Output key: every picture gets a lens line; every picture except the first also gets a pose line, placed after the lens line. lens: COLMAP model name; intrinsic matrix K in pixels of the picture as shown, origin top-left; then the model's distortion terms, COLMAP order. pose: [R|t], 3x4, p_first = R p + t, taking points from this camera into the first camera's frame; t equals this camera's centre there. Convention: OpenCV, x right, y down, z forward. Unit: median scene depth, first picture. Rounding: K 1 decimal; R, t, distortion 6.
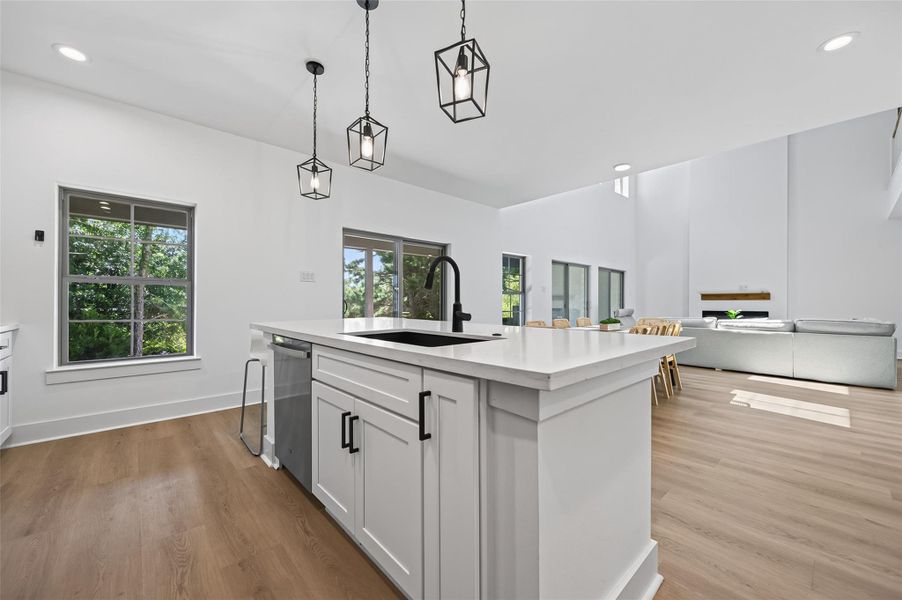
lens RADIAL K [[350.8, 0, 453.3], [0, 350.8, 301.8], [0, 0, 1]] dist [0.005994, -0.002508]
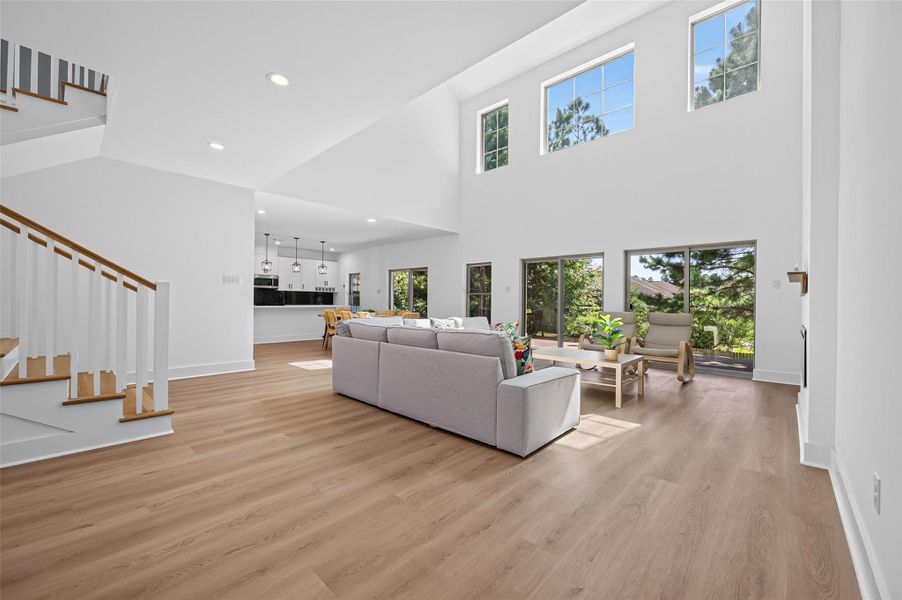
lens RADIAL K [[363.1, 0, 452.6], [0, 363.1, 303.8], [0, 0, 1]] dist [-0.007061, 0.000340]
pose [[0.083148, 0.006819, -0.996514, 5.057407], [-0.005068, 0.999967, 0.006420, 0.013791], [0.996524, 0.004516, 0.083180, 2.769446]]
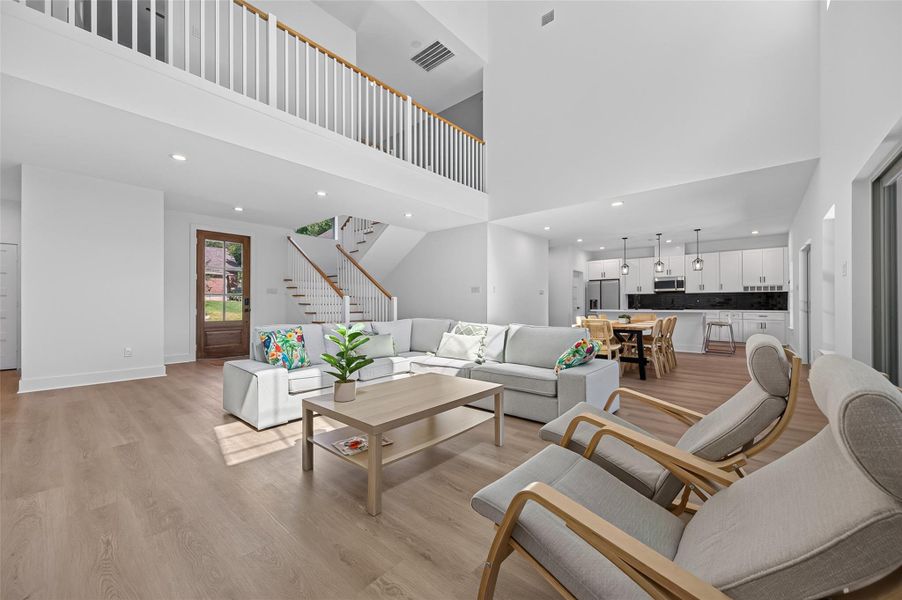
lens RADIAL K [[346.9, 0, 449.1], [0, 346.9, 295.7], [0, 0, 1]] dist [0.003379, -0.001126]
pose [[-0.993926, -0.000599, -0.110050, 2.888167], [0.002627, 0.999571, -0.029164, 0.024976], [0.110021, -0.029276, -0.993498, 5.024788]]
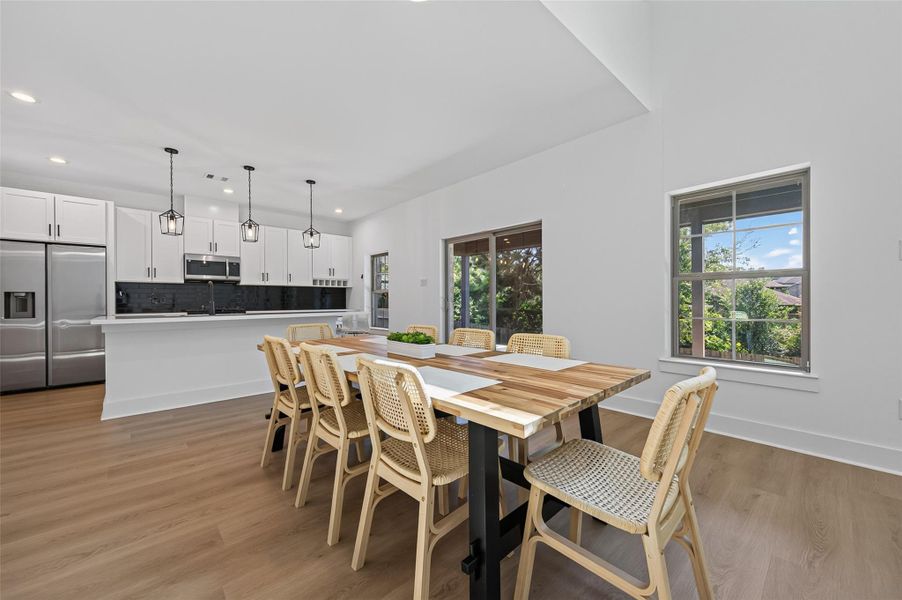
lens RADIAL K [[346.9, 0, 448.3], [0, 346.9, 301.0], [0, 0, 1]] dist [0.003379, -0.001126]
pose [[-0.004687, 0.002150, -0.999987, 2.013378], [0.008324, 0.999963, 0.002111, 0.003840], [0.999954, -0.008314, -0.004704, 2.282400]]
